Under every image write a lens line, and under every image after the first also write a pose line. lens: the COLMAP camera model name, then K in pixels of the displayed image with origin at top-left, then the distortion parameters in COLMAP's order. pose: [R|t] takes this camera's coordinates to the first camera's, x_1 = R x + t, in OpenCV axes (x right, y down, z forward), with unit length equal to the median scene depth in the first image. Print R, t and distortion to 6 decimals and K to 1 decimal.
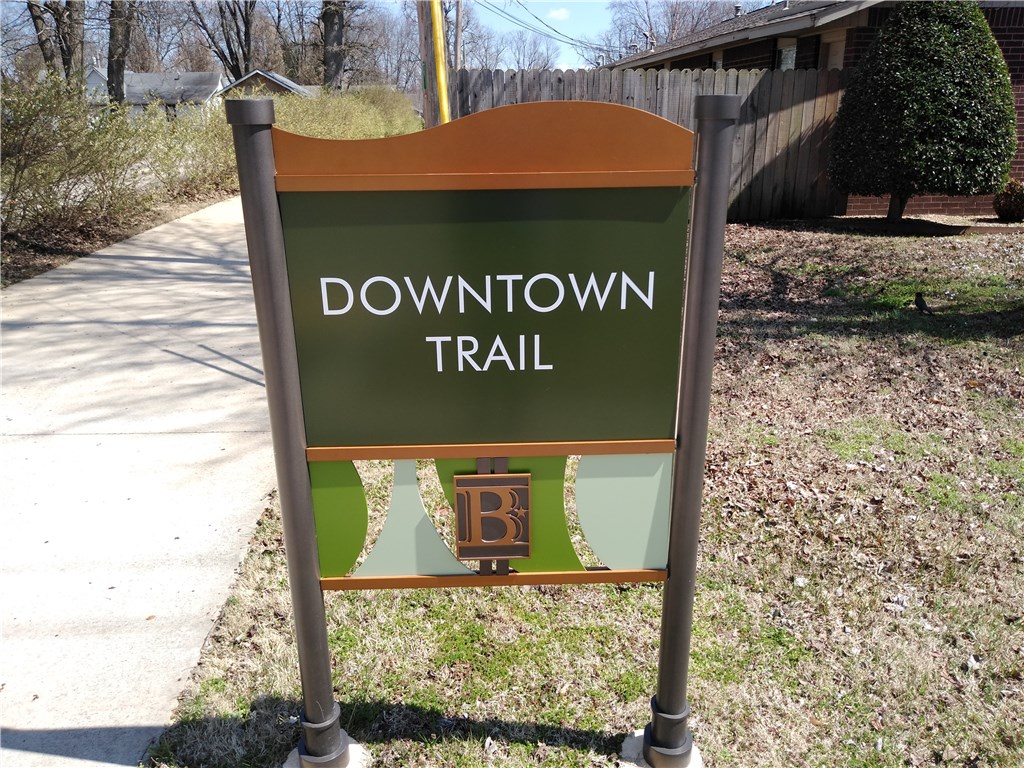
lens RADIAL K [[782.0, 0, 512.0], [0, 782.0, 384.0], [0, 0, 1]] dist [0.002143, -0.057561]
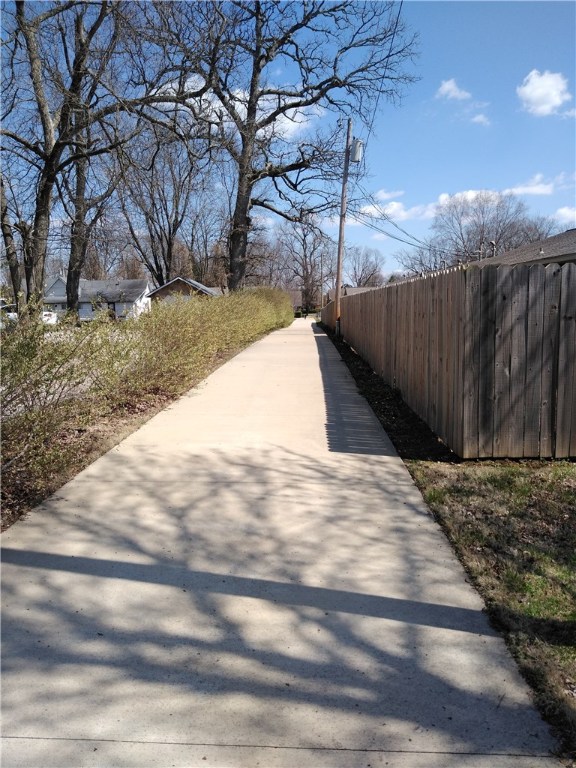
lens RADIAL K [[616.9, 0, 288.0], [0, 616.9, 384.0], [0, 0, 1]] dist [0.039000, -0.000284]
pose [[0.992962, -0.005327, -0.118313, -0.068475], [-0.019017, 0.978854, -0.203675, -0.058588], [0.116897, 0.204491, 0.971863, 0.148631]]
